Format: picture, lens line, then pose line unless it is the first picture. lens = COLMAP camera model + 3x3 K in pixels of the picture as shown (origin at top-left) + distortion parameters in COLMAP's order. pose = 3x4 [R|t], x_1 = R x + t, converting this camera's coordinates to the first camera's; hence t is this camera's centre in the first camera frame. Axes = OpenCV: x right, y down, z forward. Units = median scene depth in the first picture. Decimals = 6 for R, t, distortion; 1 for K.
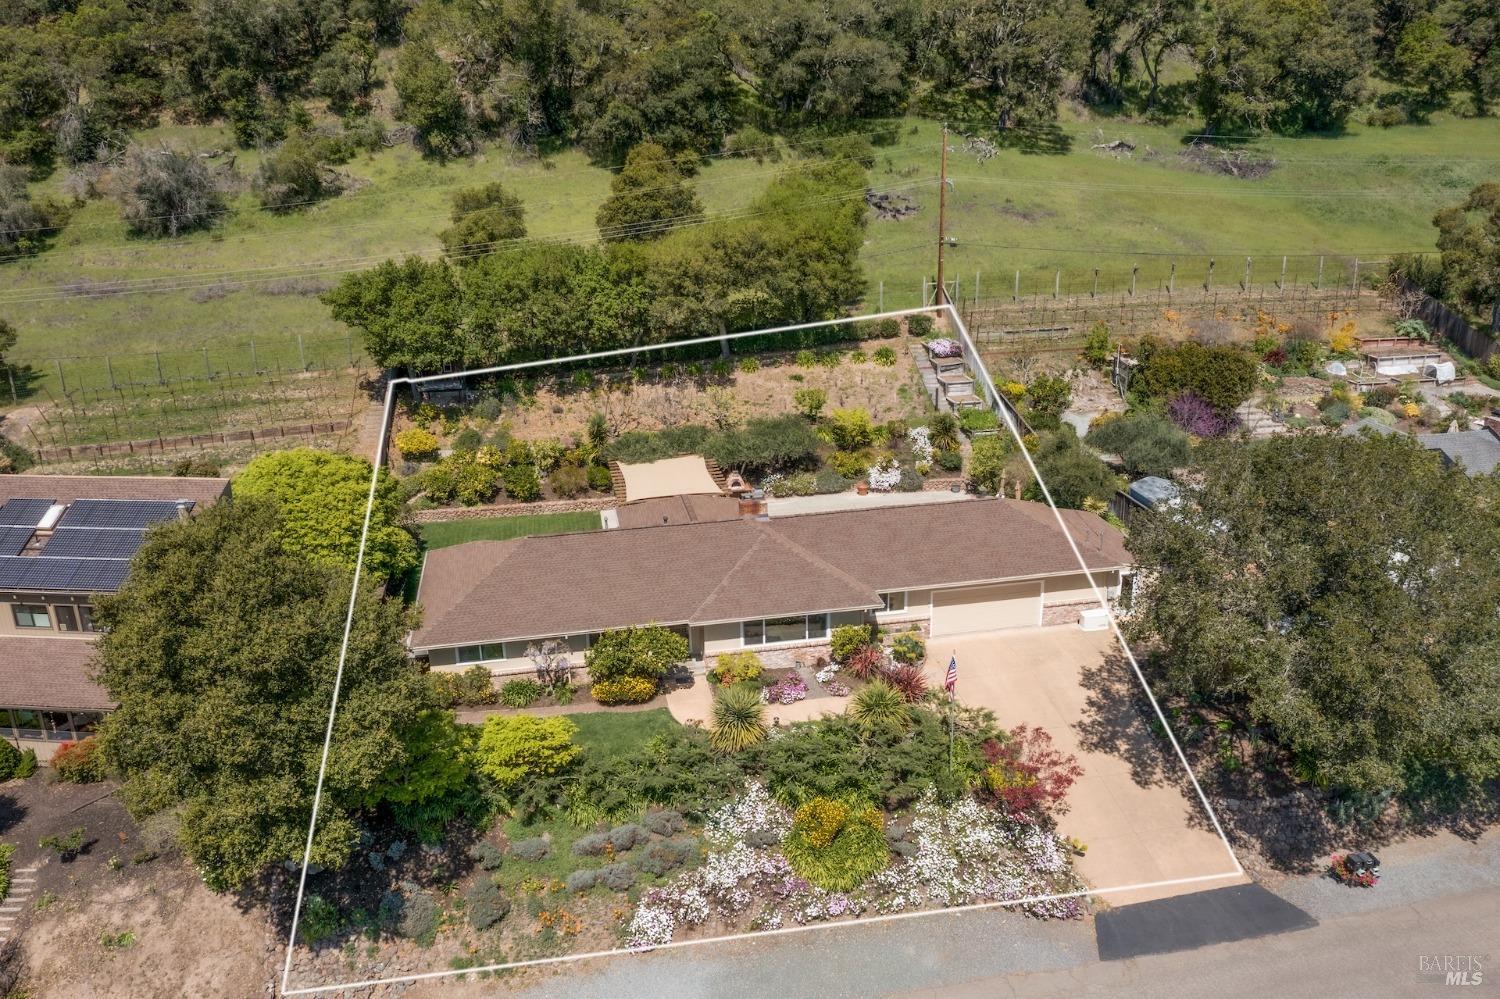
lens RADIAL K [[1188.3, 0, 751.3], [0, 1188.3, 500.5], [0, 0, 1]] dist [-0.005997, -0.014733]
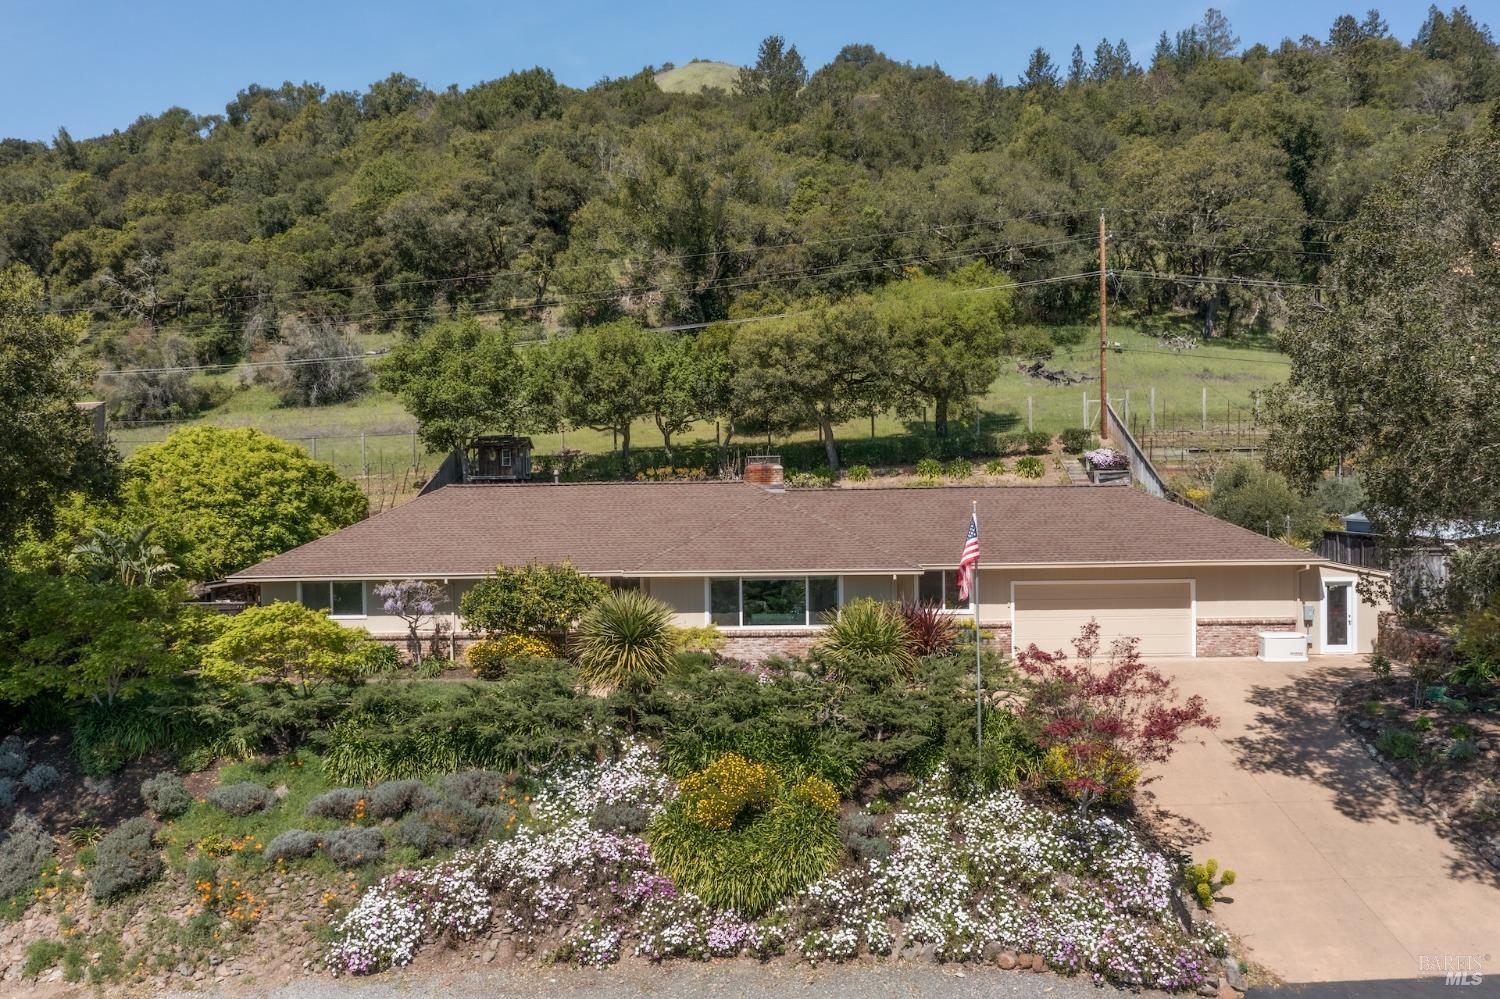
lens RADIAL K [[1188.3, 0, 748.9], [0, 1188.3, 498.6], [0, 0, 1]] dist [-0.005997, -0.014733]
pose [[0.979146, 0.013500, -0.202711, 0.176100], [-0.074395, 0.952311, -0.295922, 0.295244], [0.189049, 0.304831, 0.933455, 0.427078]]
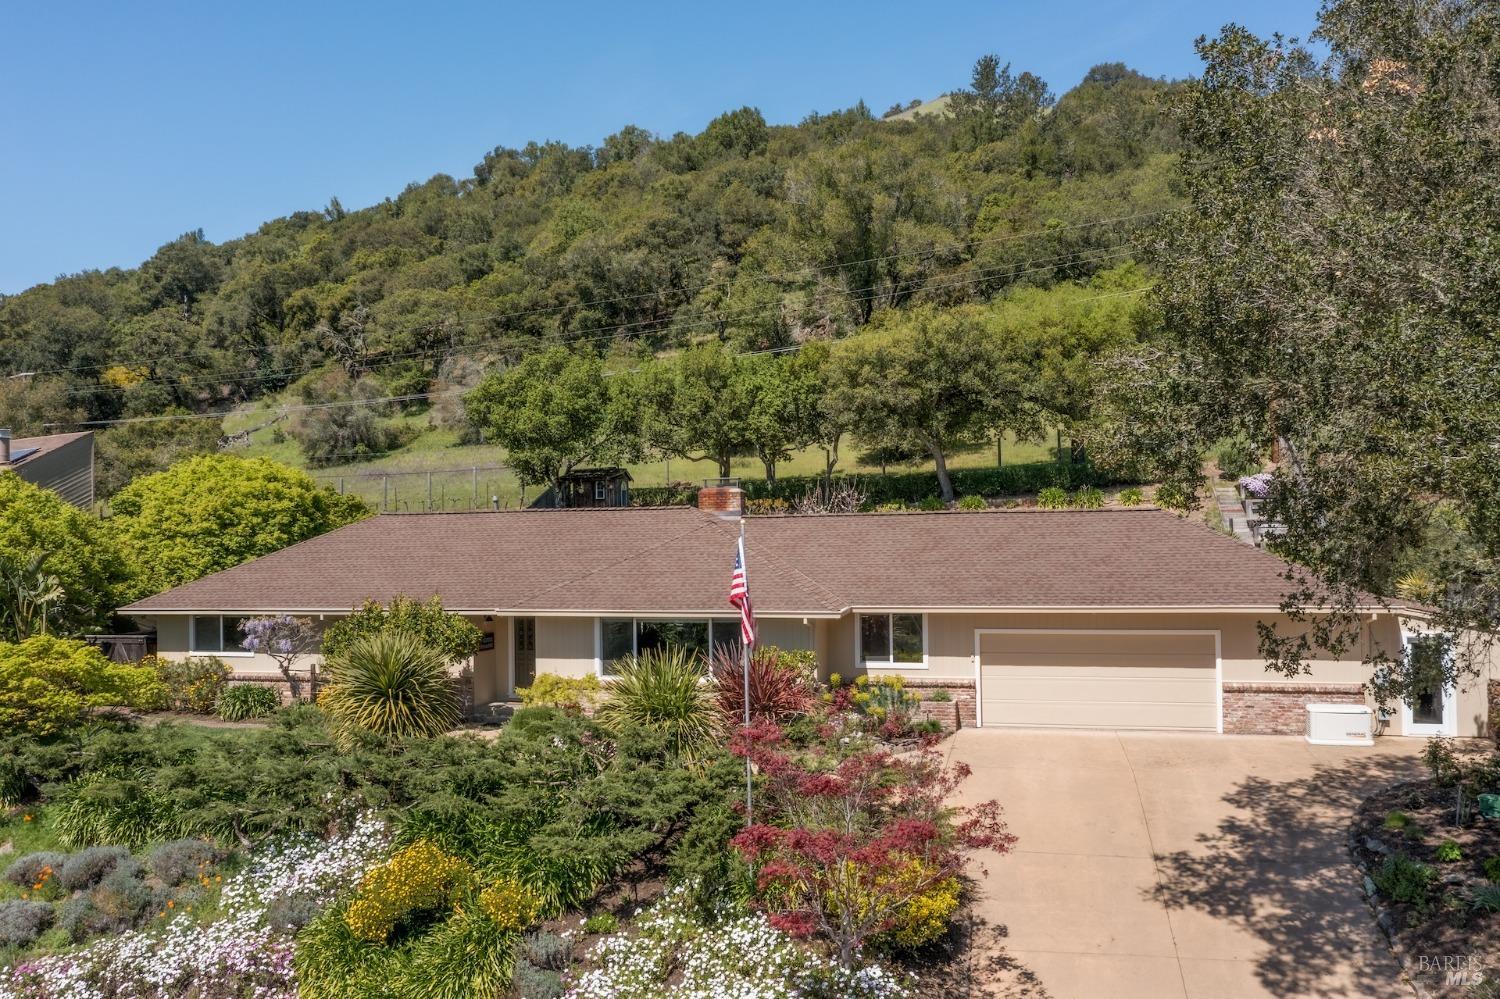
lens RADIAL K [[1188.3, 0, 752.1], [0, 1188.3, 494.0], [0, 0, 1]] dist [-0.005997, -0.014733]
pose [[0.908569, -0.001399, -0.417732, 0.350420], [-0.140040, 0.941108, -0.307740, 0.242151], [0.393562, 0.338103, 0.854866, 0.611626]]
